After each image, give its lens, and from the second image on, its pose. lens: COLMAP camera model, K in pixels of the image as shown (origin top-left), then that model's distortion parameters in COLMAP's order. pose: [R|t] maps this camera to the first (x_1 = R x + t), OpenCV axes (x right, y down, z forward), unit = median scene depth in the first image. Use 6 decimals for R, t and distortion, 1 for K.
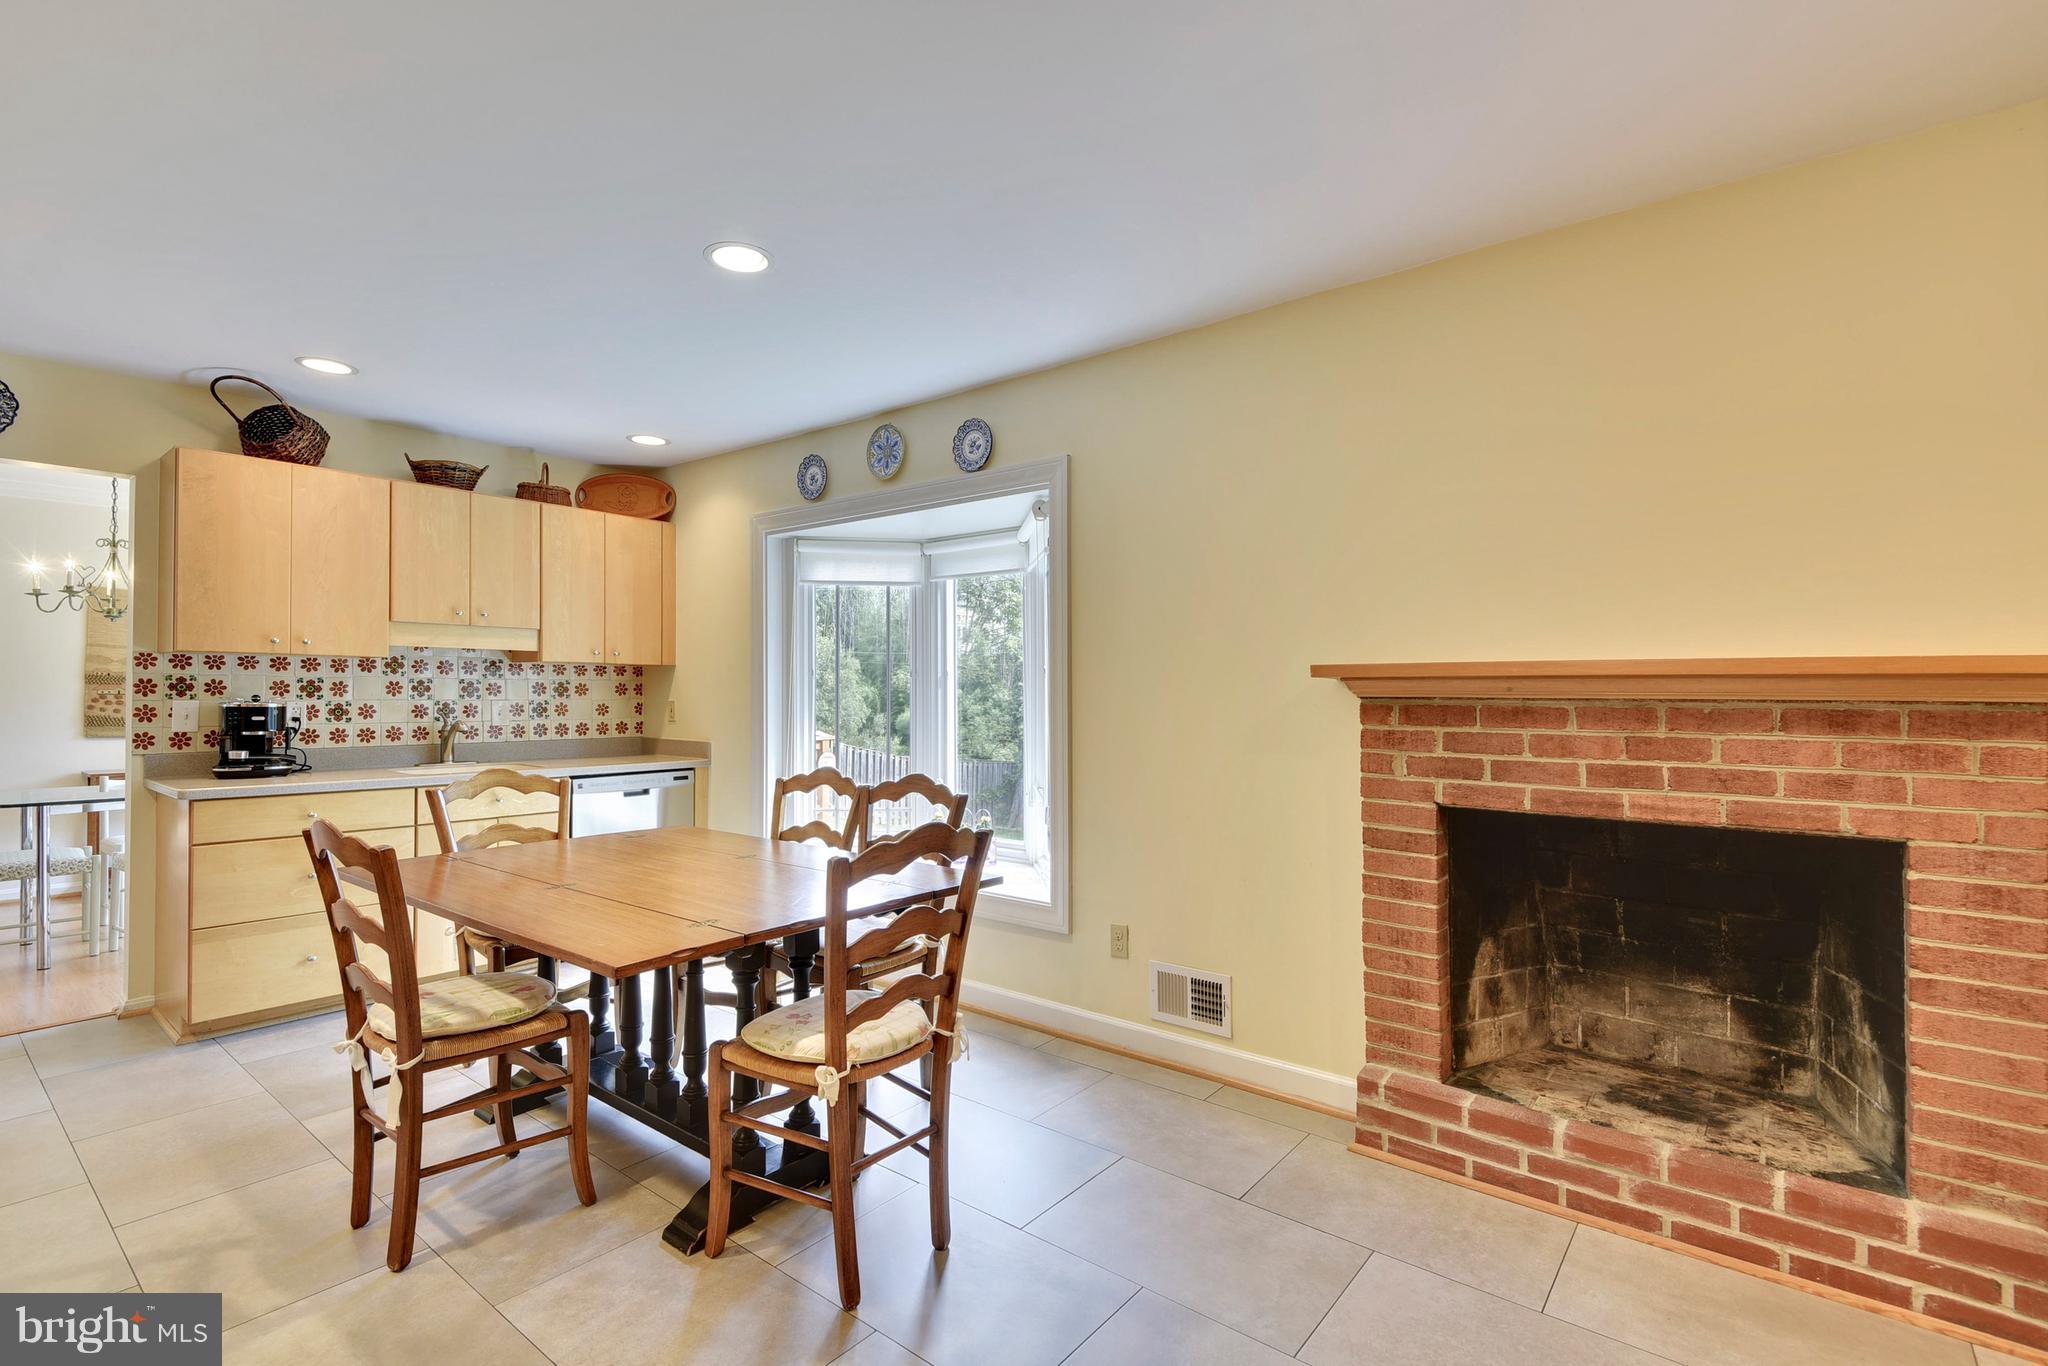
lens RADIAL K [[983.6, 0, 1070.2], [0, 983.6, 679.0], [0, 0, 1]] dist [0.004576, -0.016813]
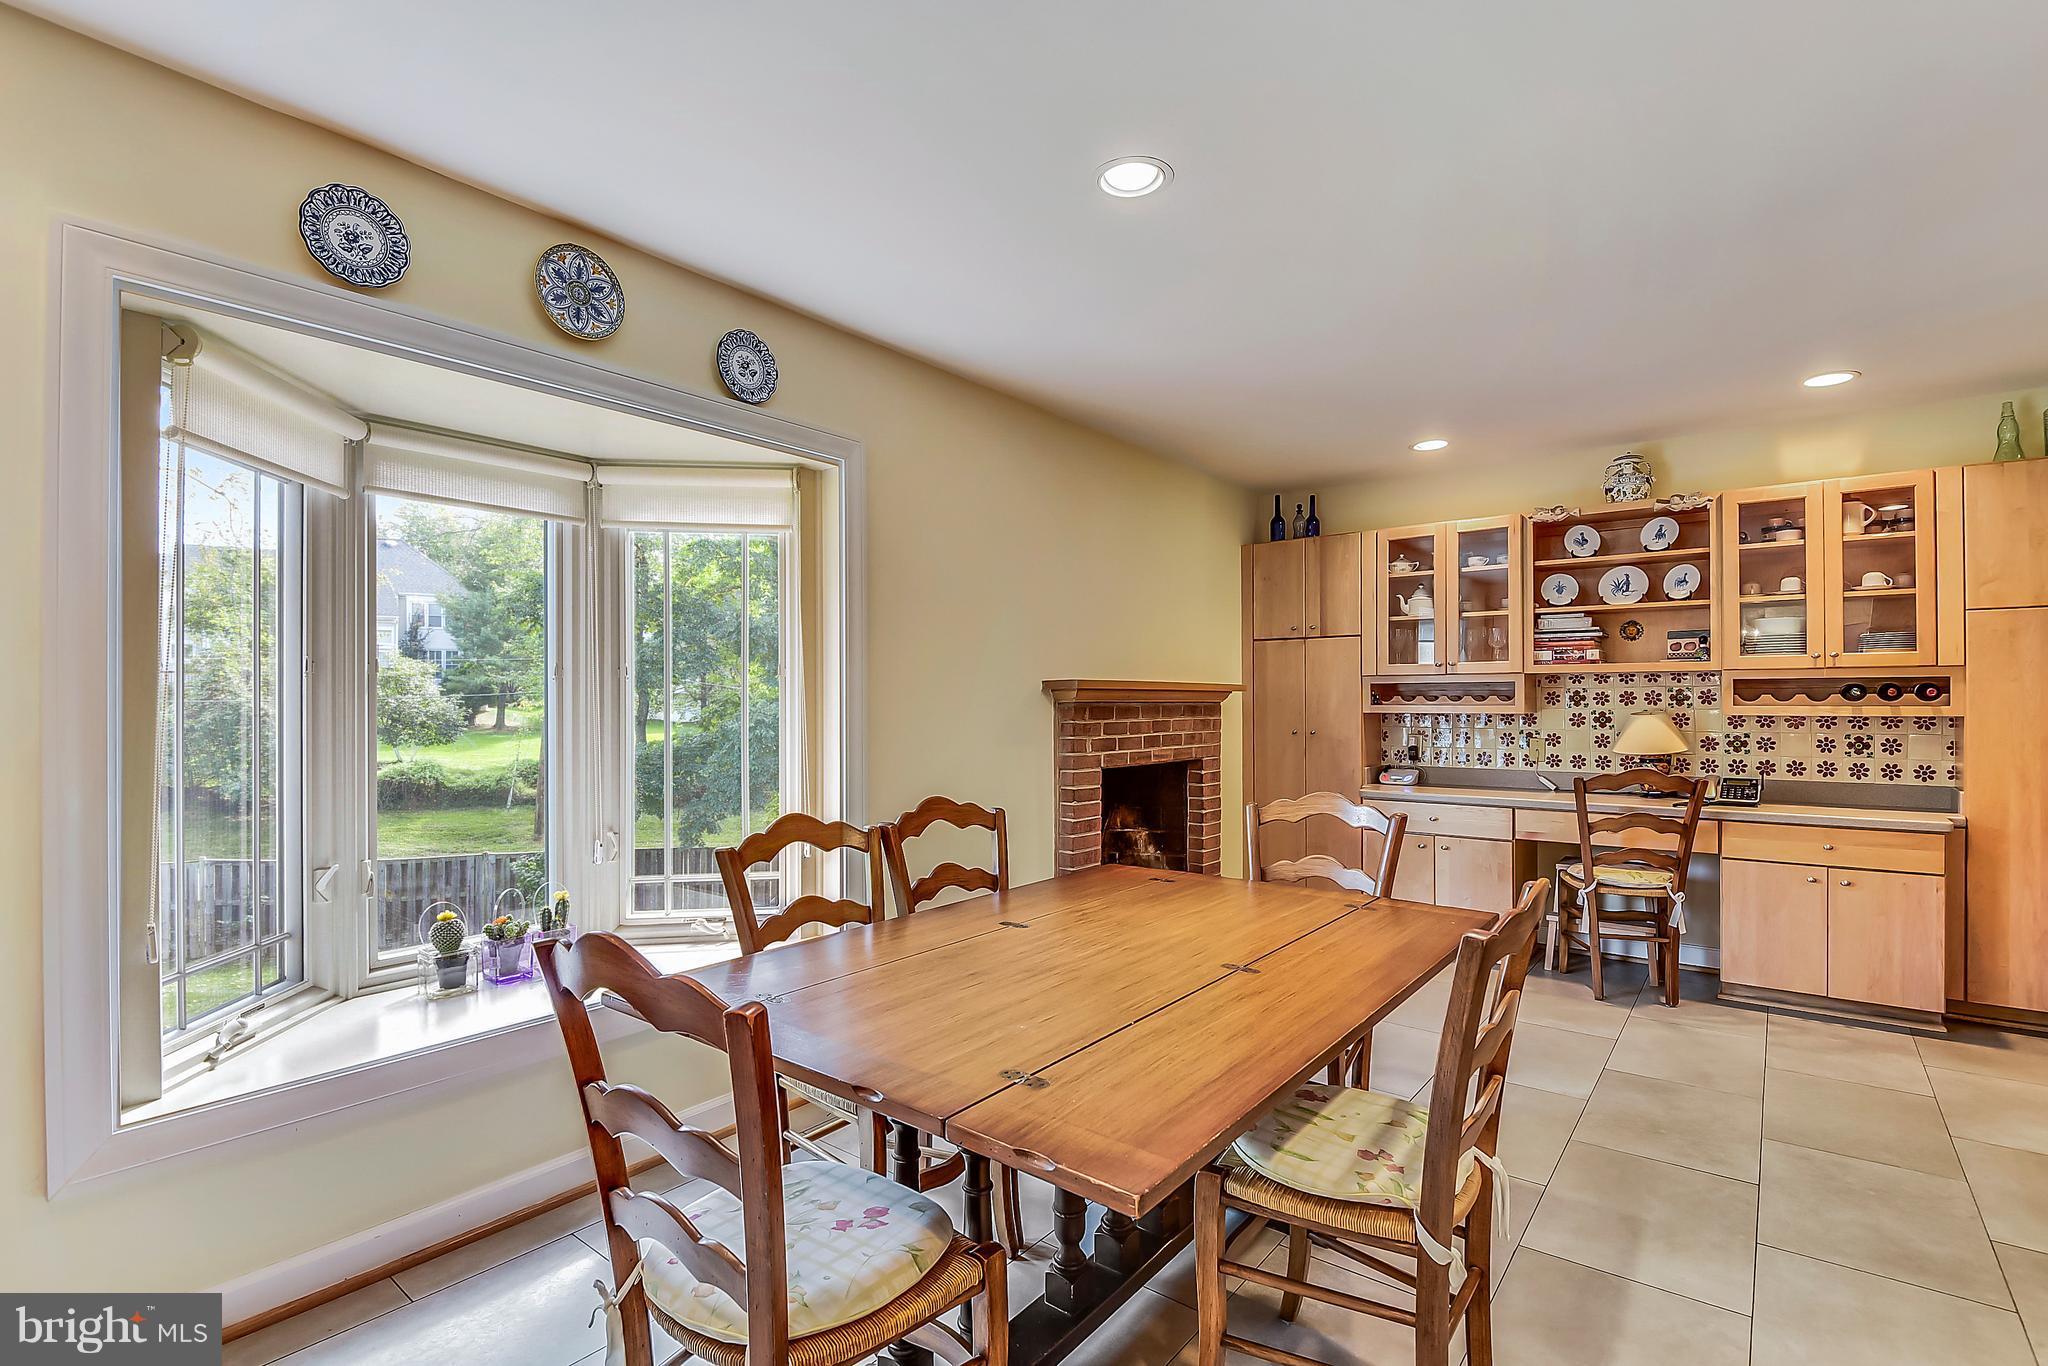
lens RADIAL K [[957.2, 0, 1038.0], [0, 957.2, 698.6], [0, 0, 1]] dist [-0.000097, -0.000331]
pose [[-0.013721, -0.002769, 0.999902, -1.211417], [-0.014138, 0.999897, 0.002575, 0.011733], [-0.999806, -0.014101, -0.013759, 1.152120]]
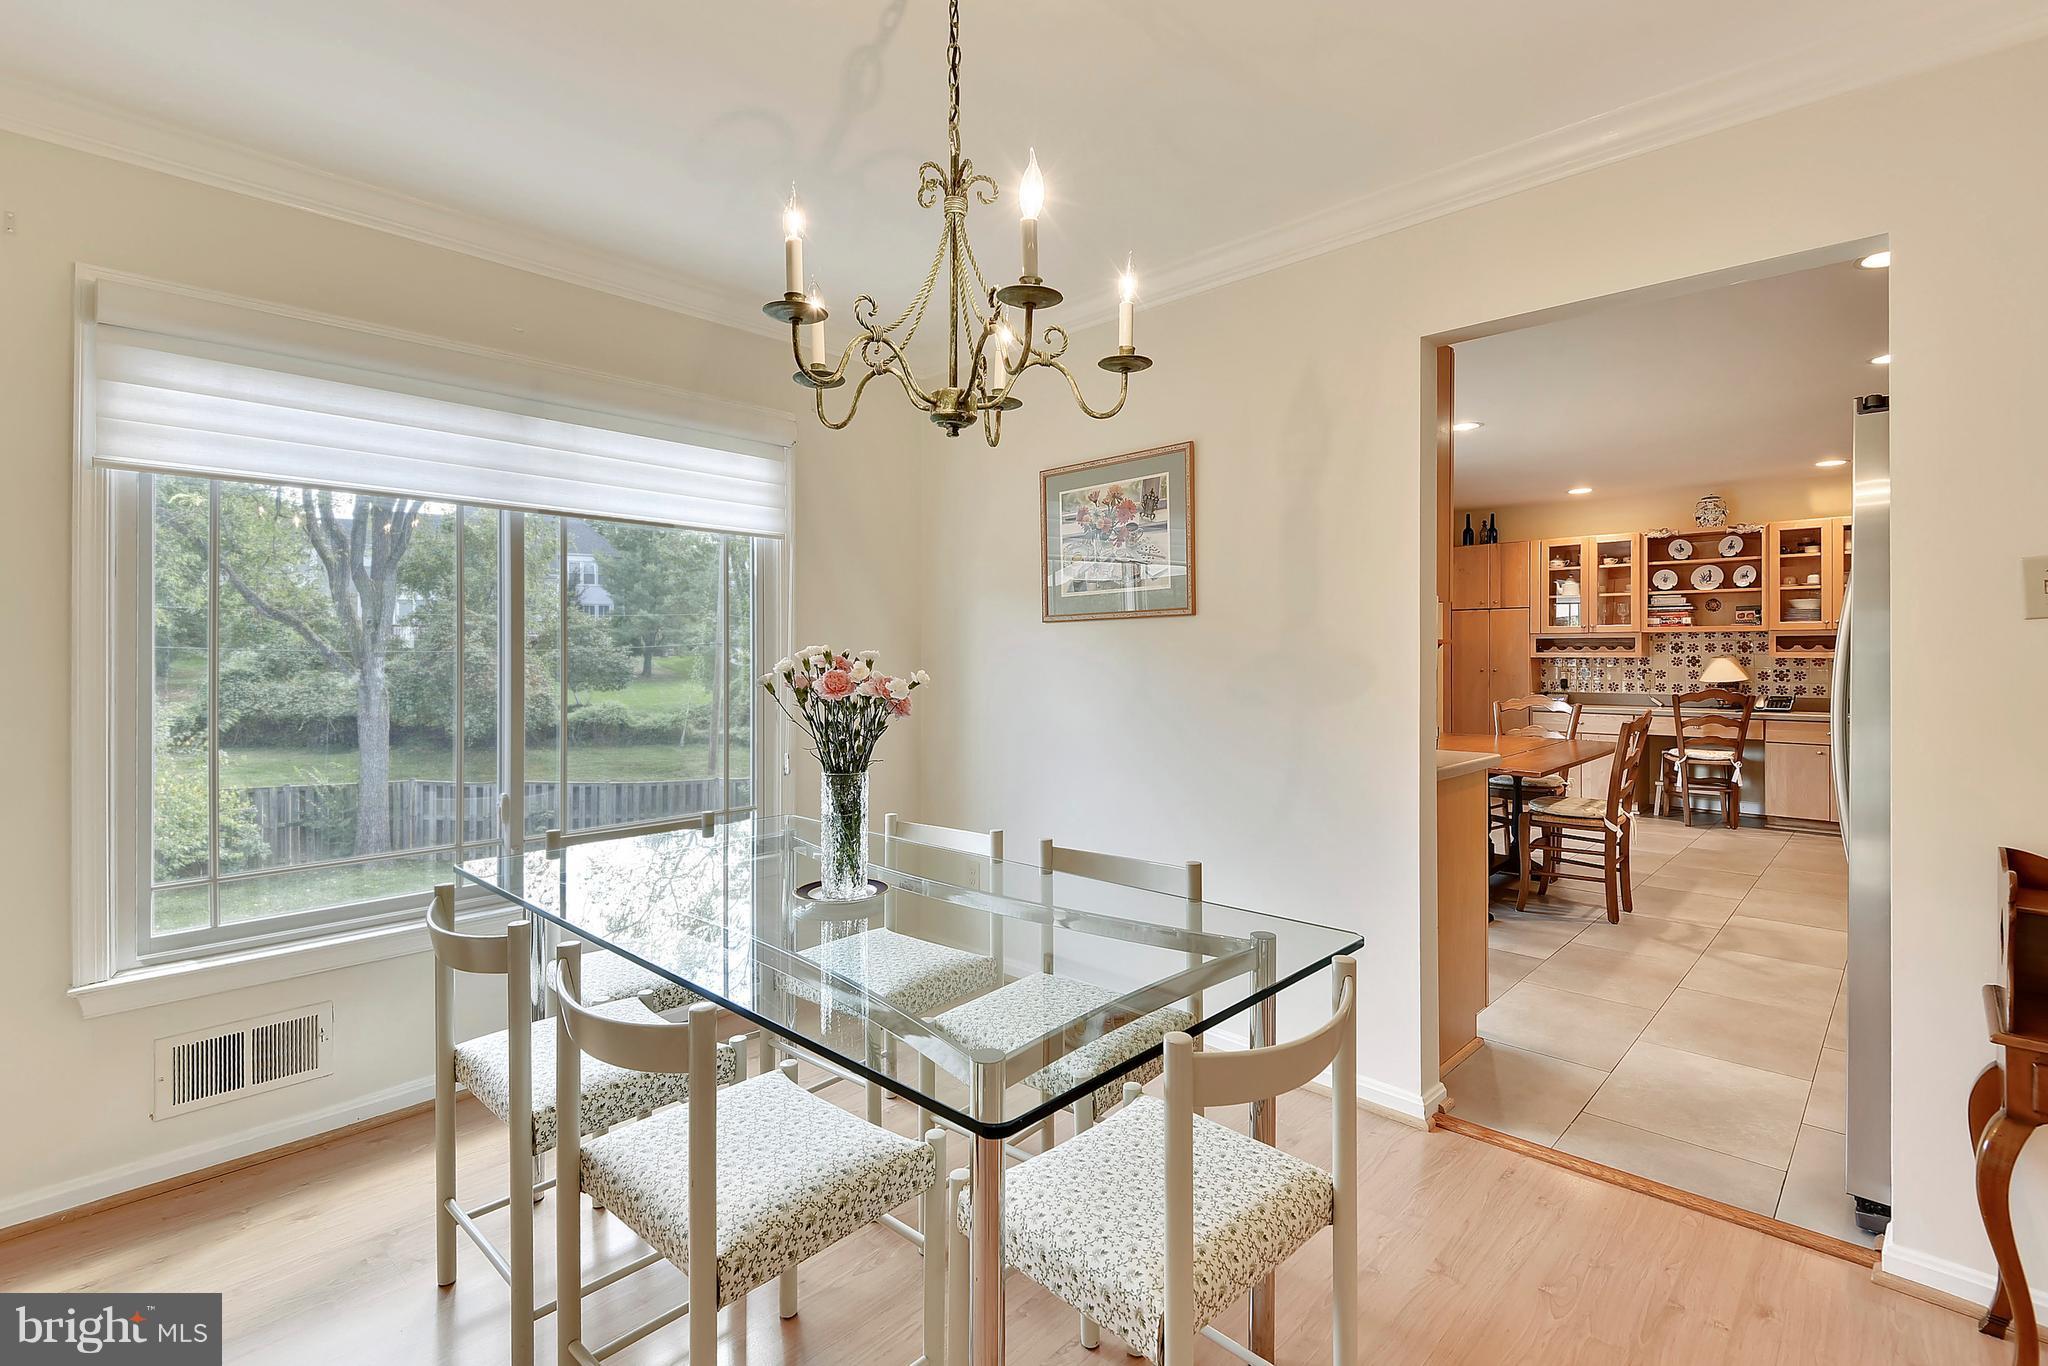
lens RADIAL K [[932.5, 0, 1043.7], [0, 932.5, 658.7], [0, 0, 1]] dist [0.009947, -0.000085]
pose [[0.082053, -0.014211, 0.996527, -1.683232], [-0.011951, 0.999812, 0.015242, 0.012649], [-0.996556, -0.013160, 0.081867, 1.403142]]
